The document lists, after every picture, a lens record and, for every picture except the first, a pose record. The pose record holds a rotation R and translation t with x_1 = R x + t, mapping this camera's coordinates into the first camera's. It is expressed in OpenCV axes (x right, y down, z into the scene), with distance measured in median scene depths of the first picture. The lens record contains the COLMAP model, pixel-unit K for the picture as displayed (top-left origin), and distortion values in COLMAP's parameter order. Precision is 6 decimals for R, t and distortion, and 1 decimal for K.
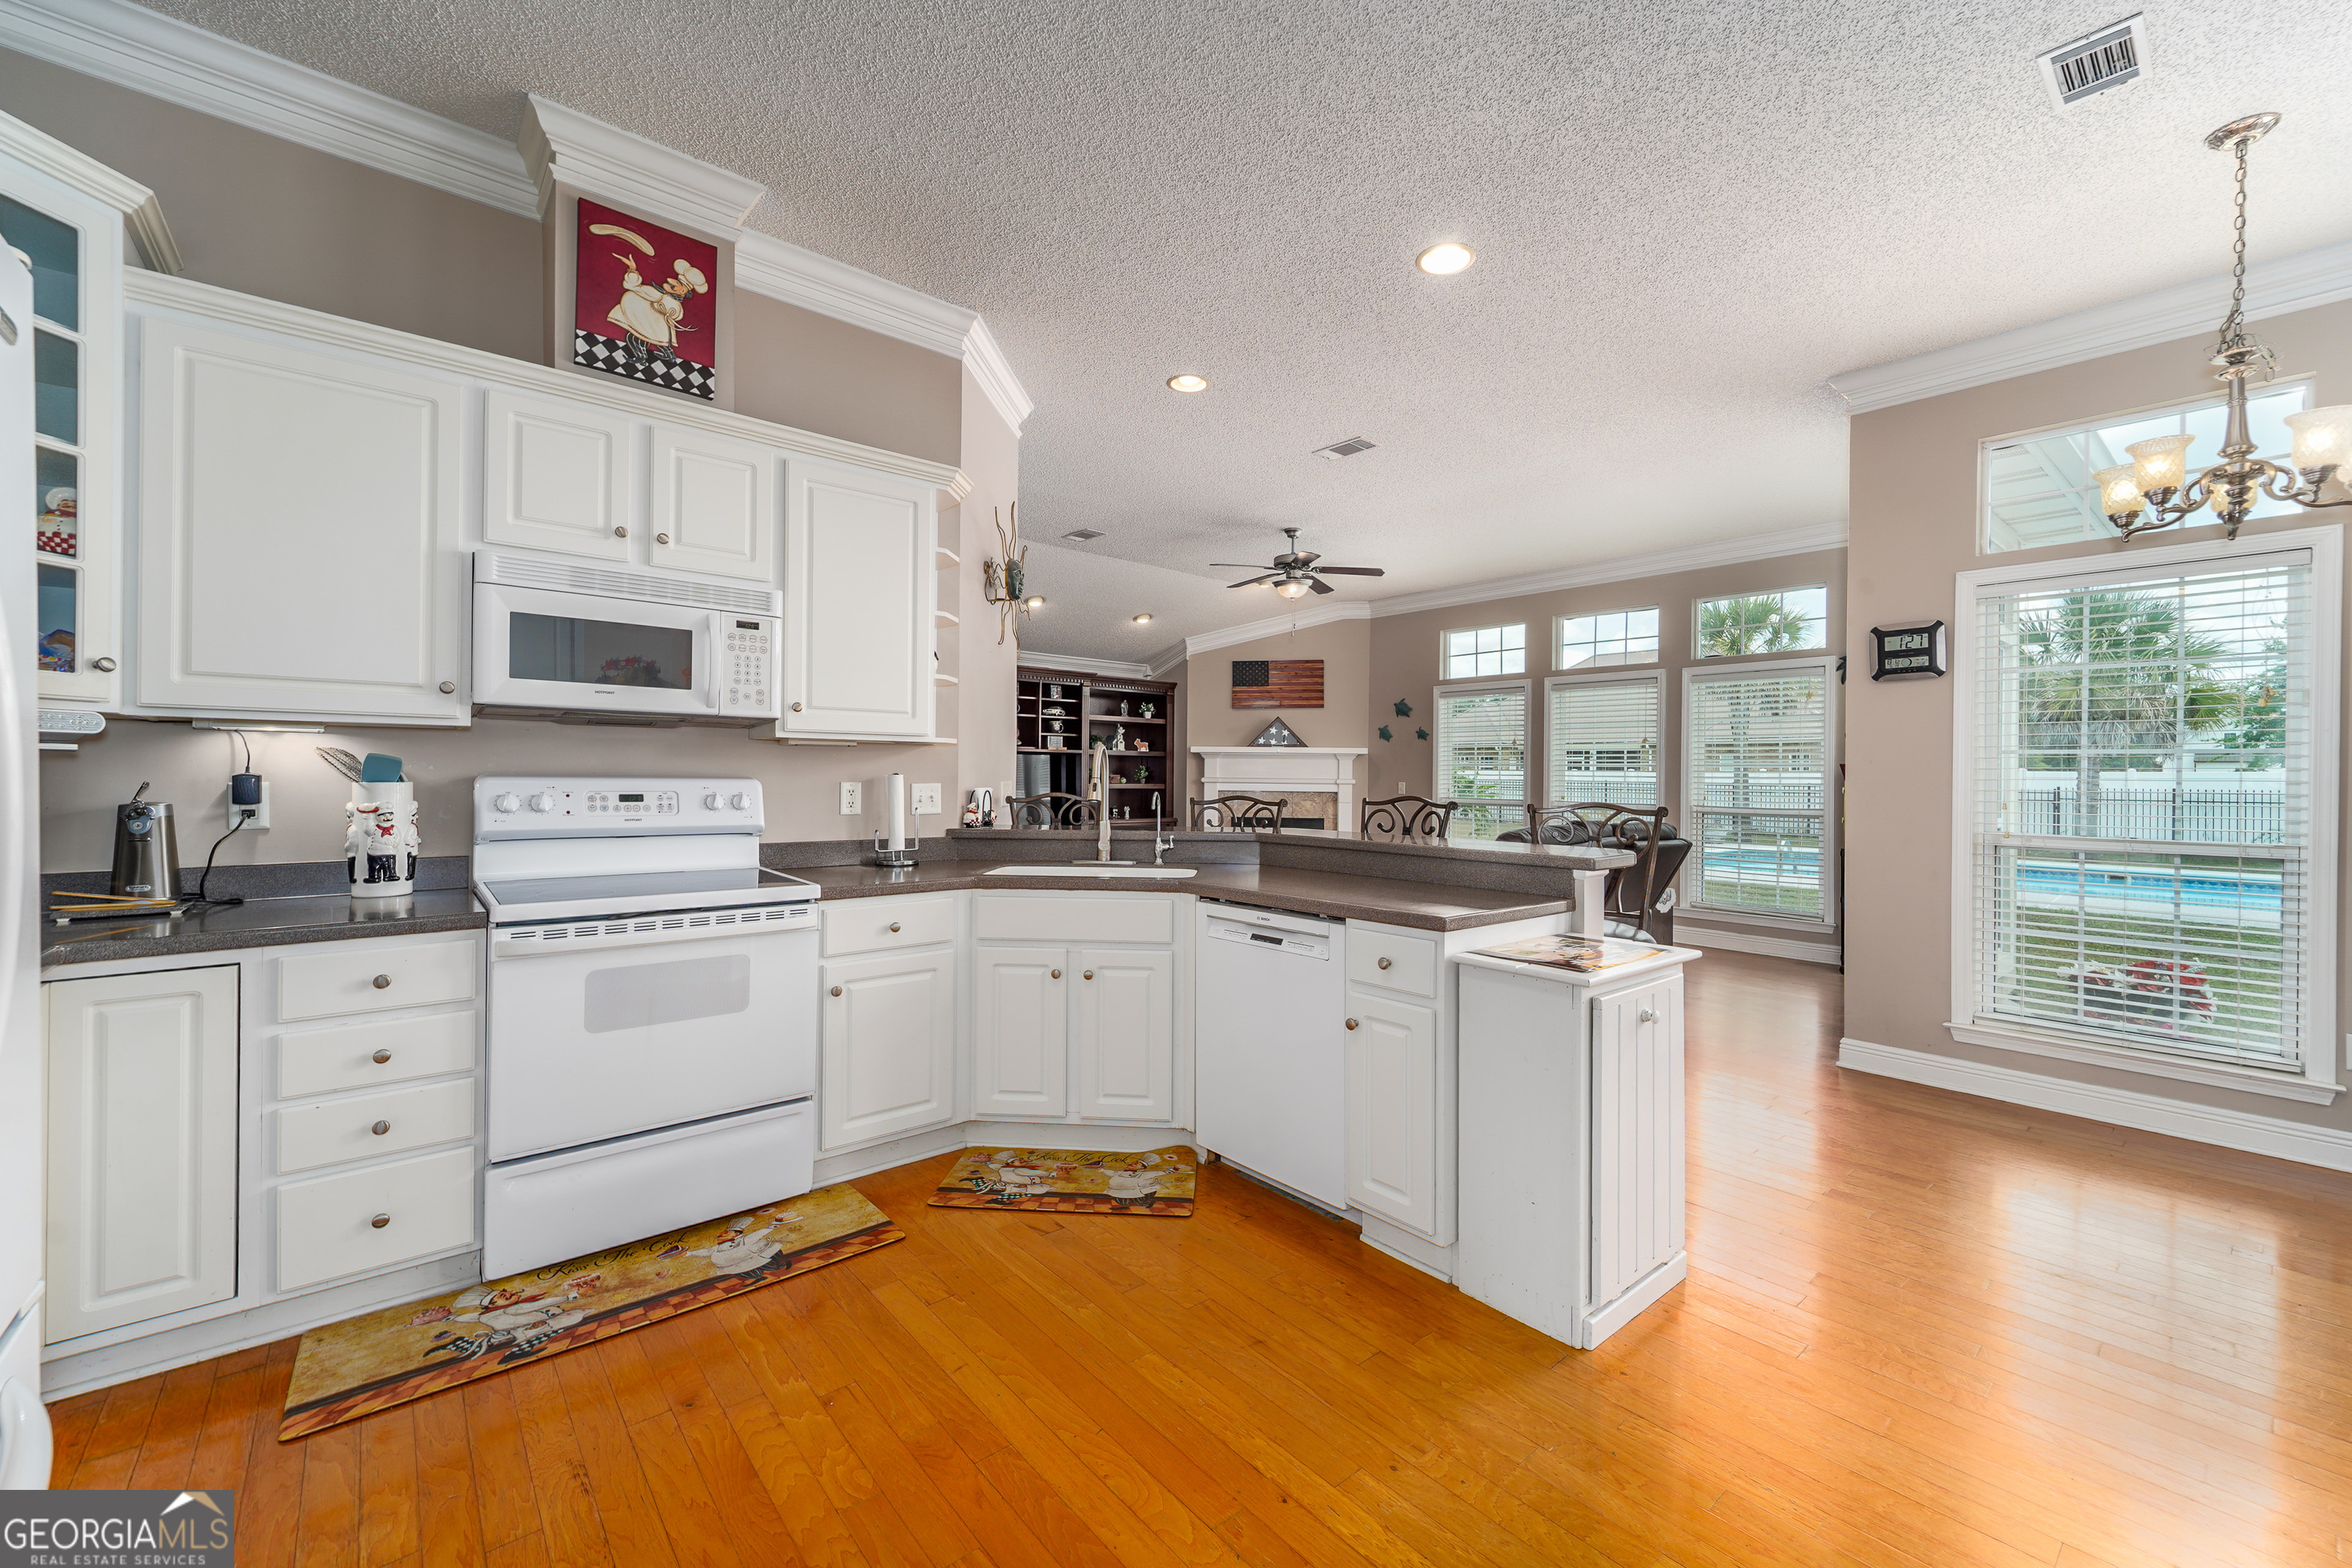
lens RADIAL K [[936.1, 0, 1186.0], [0, 936.1, 774.7], [0, 0, 1]] dist [0.008386, -0.003738]
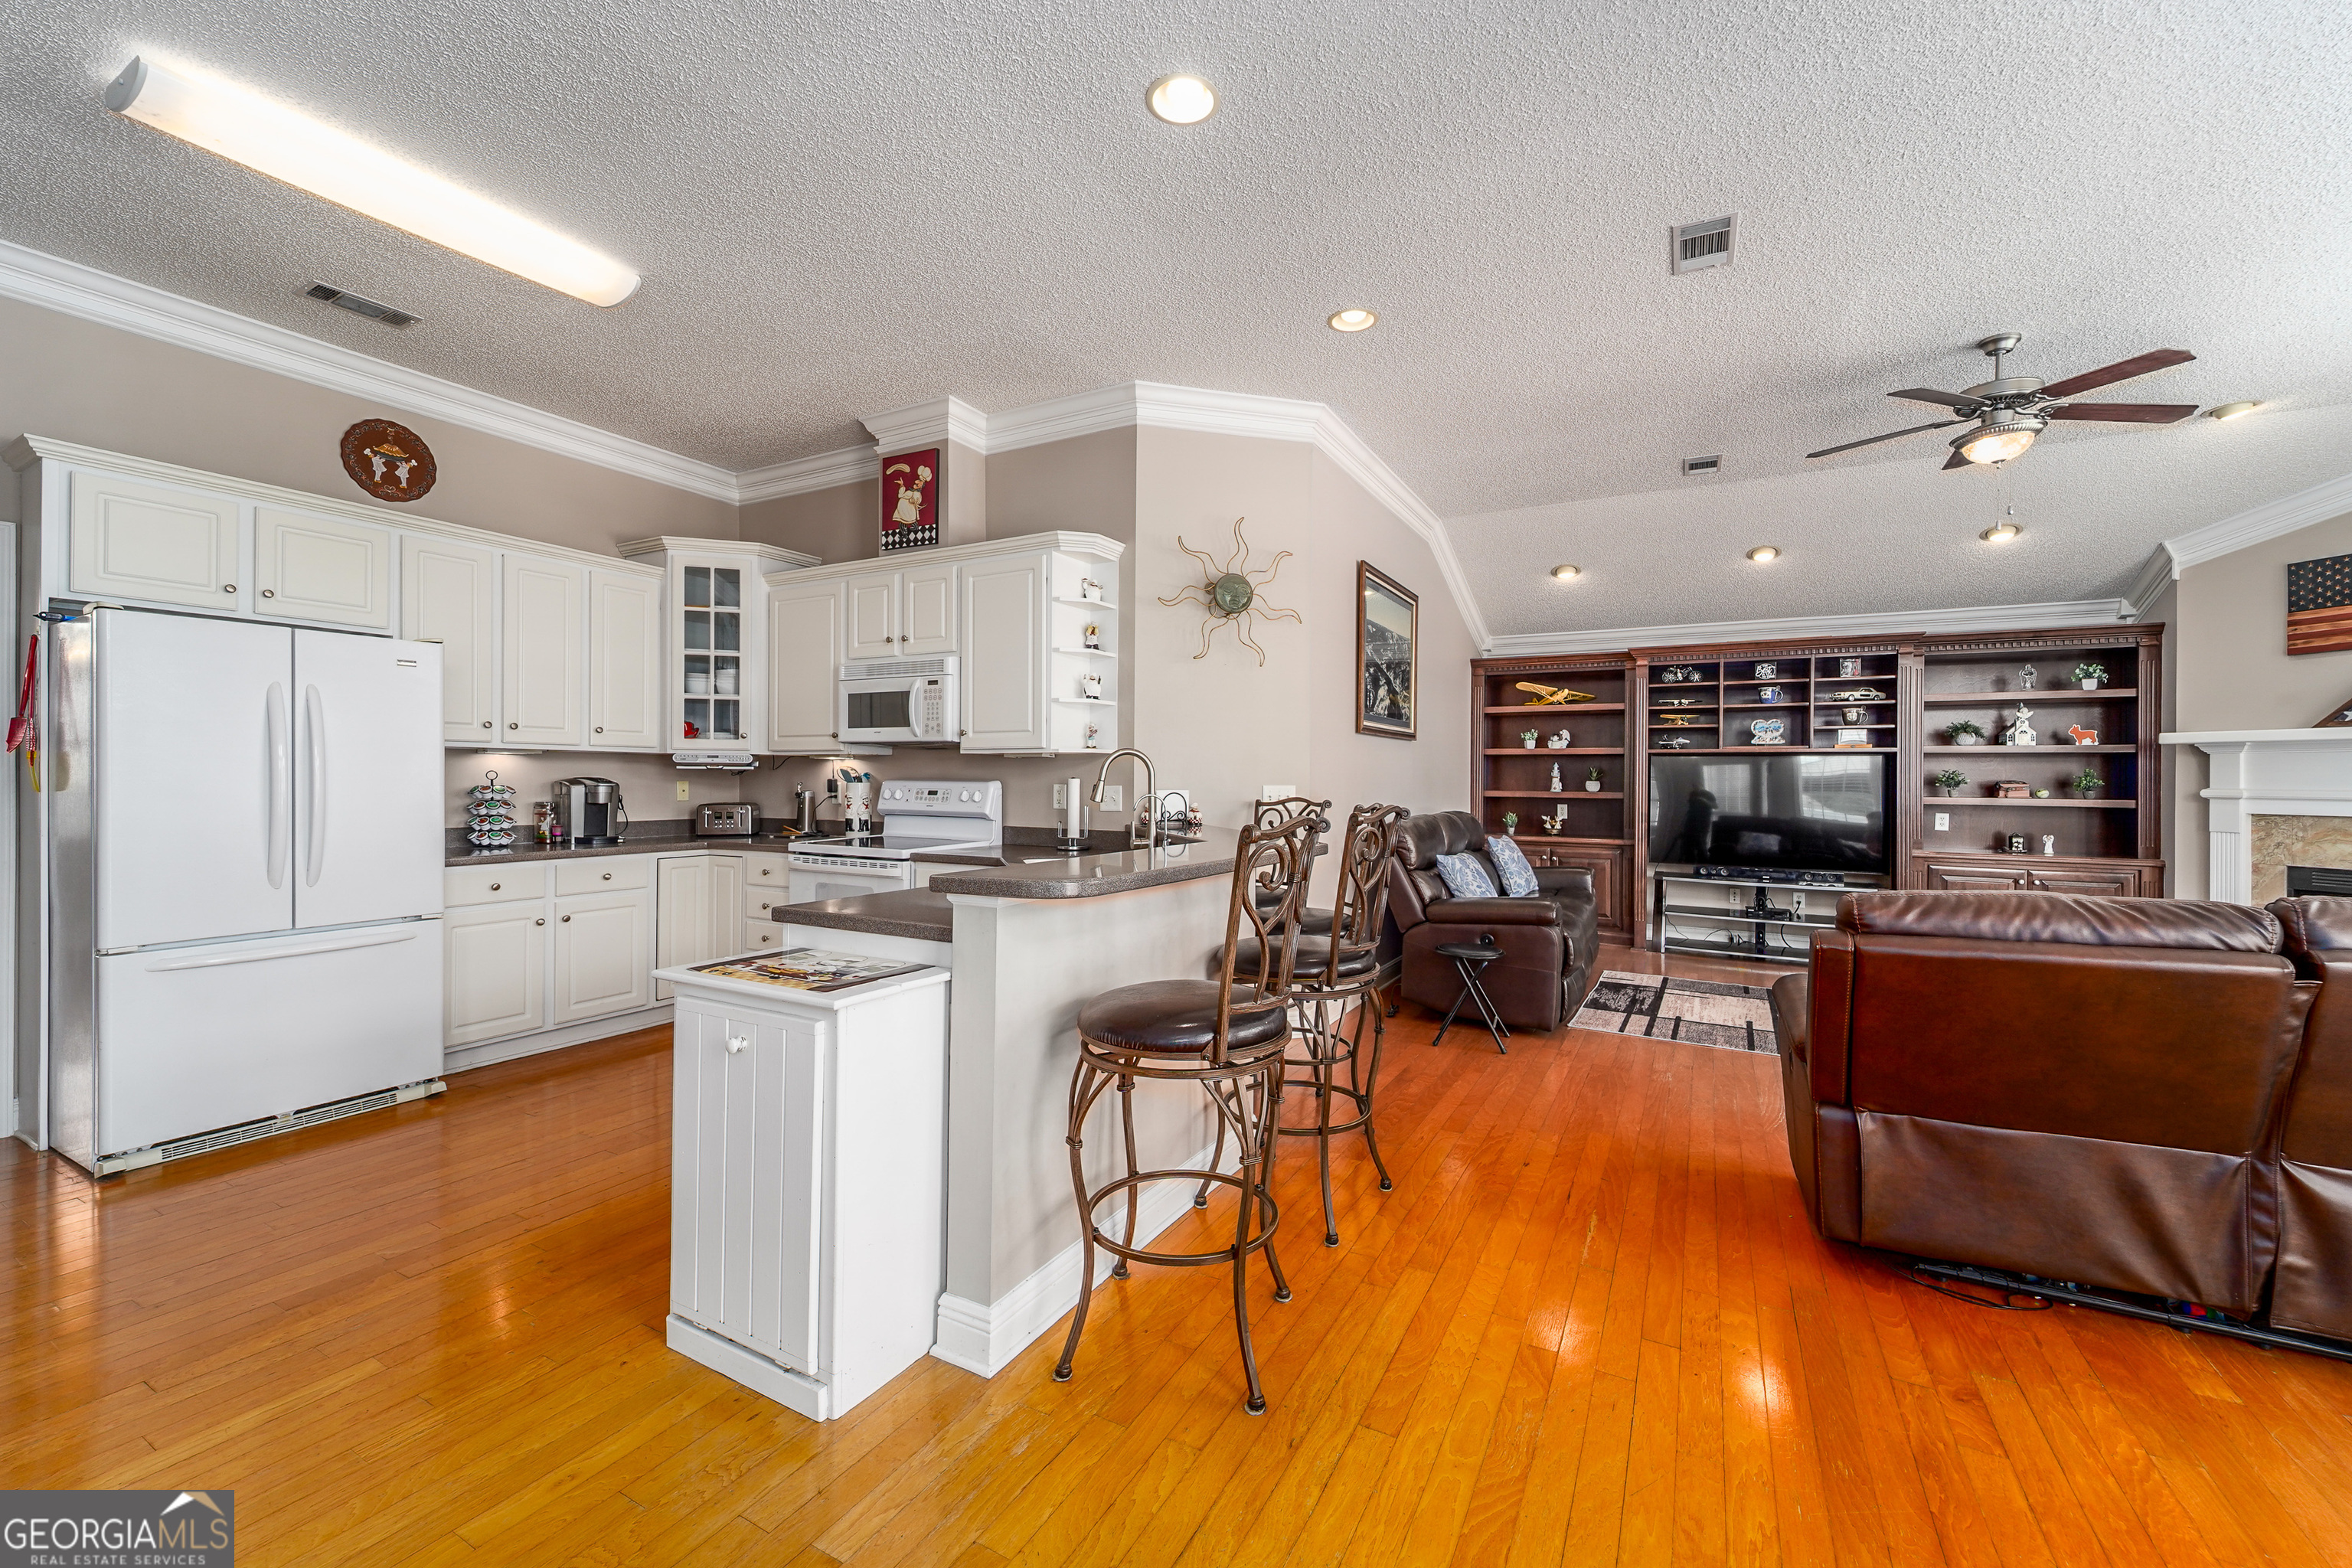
lens RADIAL K [[936.1, 0, 1175.3], [0, 936.1, 775.6], [0, 0, 1]] dist [0.008386, -0.003738]
pose [[0.341055, -0.009045, -0.940000, 1.132310], [-0.002862, 0.999939, -0.010661, 0.010533], [0.940039, 0.006326, 0.341008, 0.846160]]
